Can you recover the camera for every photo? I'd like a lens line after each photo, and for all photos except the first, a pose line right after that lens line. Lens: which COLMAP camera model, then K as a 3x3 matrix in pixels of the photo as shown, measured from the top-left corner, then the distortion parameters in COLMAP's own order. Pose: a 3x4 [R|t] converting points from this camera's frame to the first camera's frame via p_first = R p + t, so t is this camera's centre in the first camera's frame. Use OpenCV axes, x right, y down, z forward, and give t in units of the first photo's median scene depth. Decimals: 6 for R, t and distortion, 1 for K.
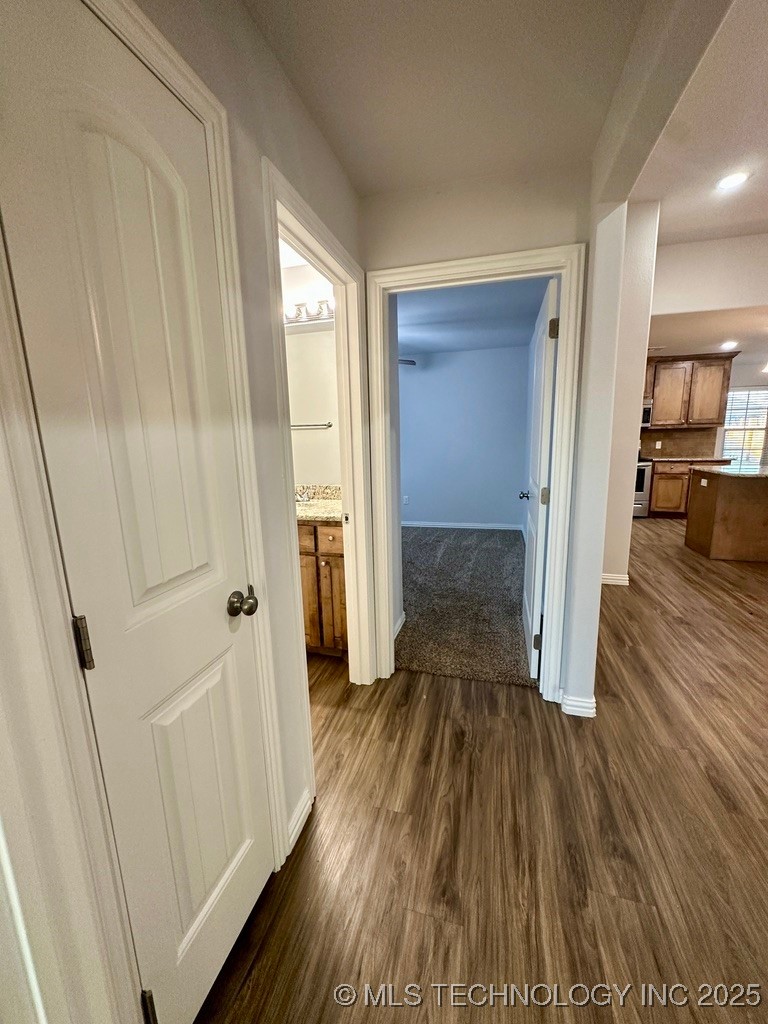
lens RADIAL K [[408.1, 0, 381.4], [0, 408.1, 508.3], [0, 0, 1]] dist [-0.004234, 0.001310]
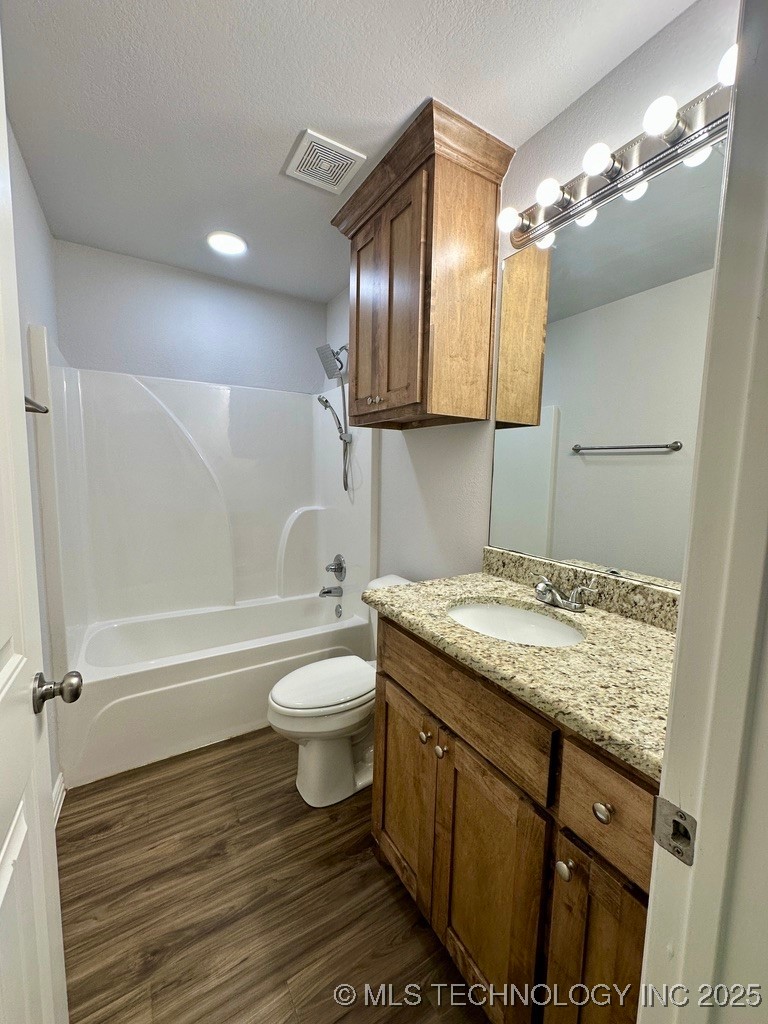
lens RADIAL K [[408.1, 0, 383.1], [0, 408.1, 511.6], [0, 0, 1]] dist [-0.004234, 0.001310]
pose [[0.729692, 0.113252, -0.674332, -0.067488], [-0.157866, 0.987448, -0.004988, -0.101682], [0.665303, 0.110093, 0.738411, 0.656707]]
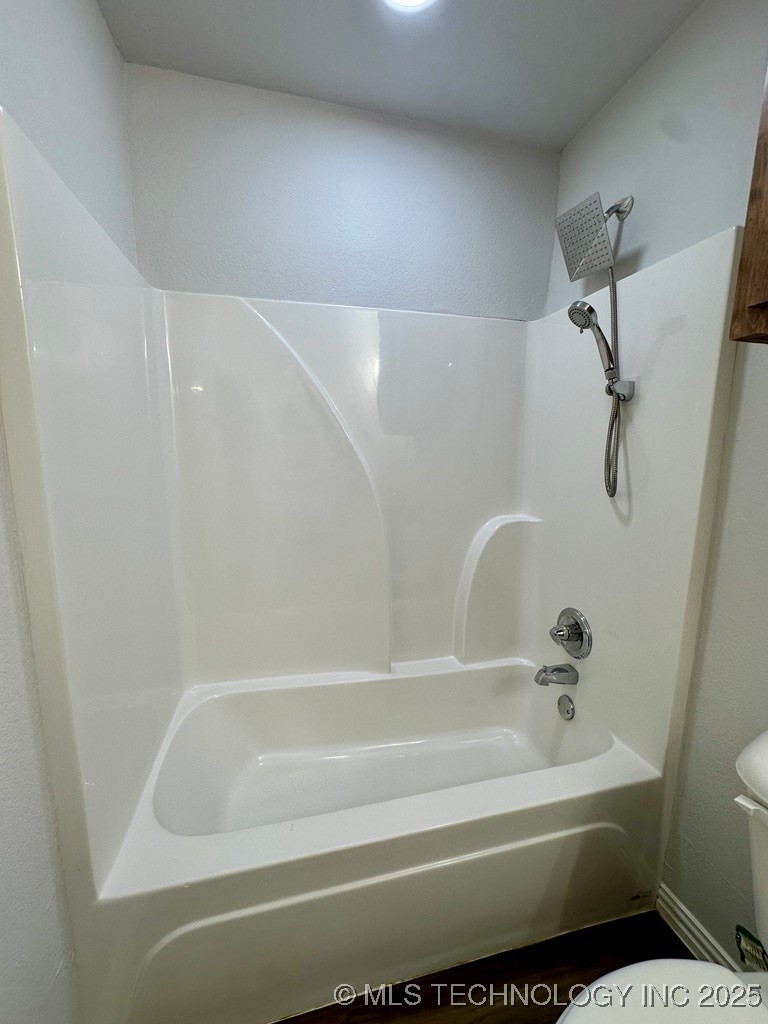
lens RADIAL K [[408.1, 0, 380.7], [0, 408.1, 505.2], [0, 0, 1]] dist [-0.004234, 0.001310]
pose [[0.476851, 0.161773, -0.863969, -0.537975], [-0.176369, 0.980538, 0.086257, -0.126854], [0.861108, 0.111245, 0.496102, 0.846319]]
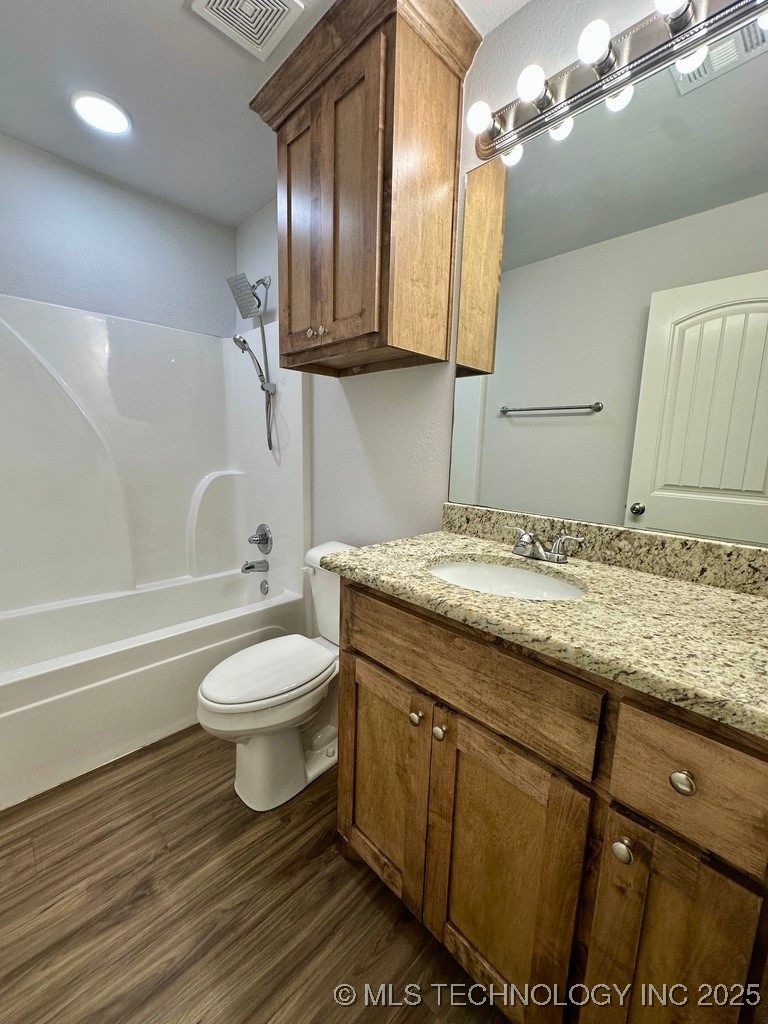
lens RADIAL K [[408.1, 0, 381.1], [0, 408.1, 511.5], [0, 0, 1]] dist [-0.004234, 0.001310]
pose [[0.866464, 0.127878, -0.482584, -0.177769], [-0.134979, 0.990643, 0.020157, -0.060408], [0.480647, 0.047673, 0.875618, 0.687933]]
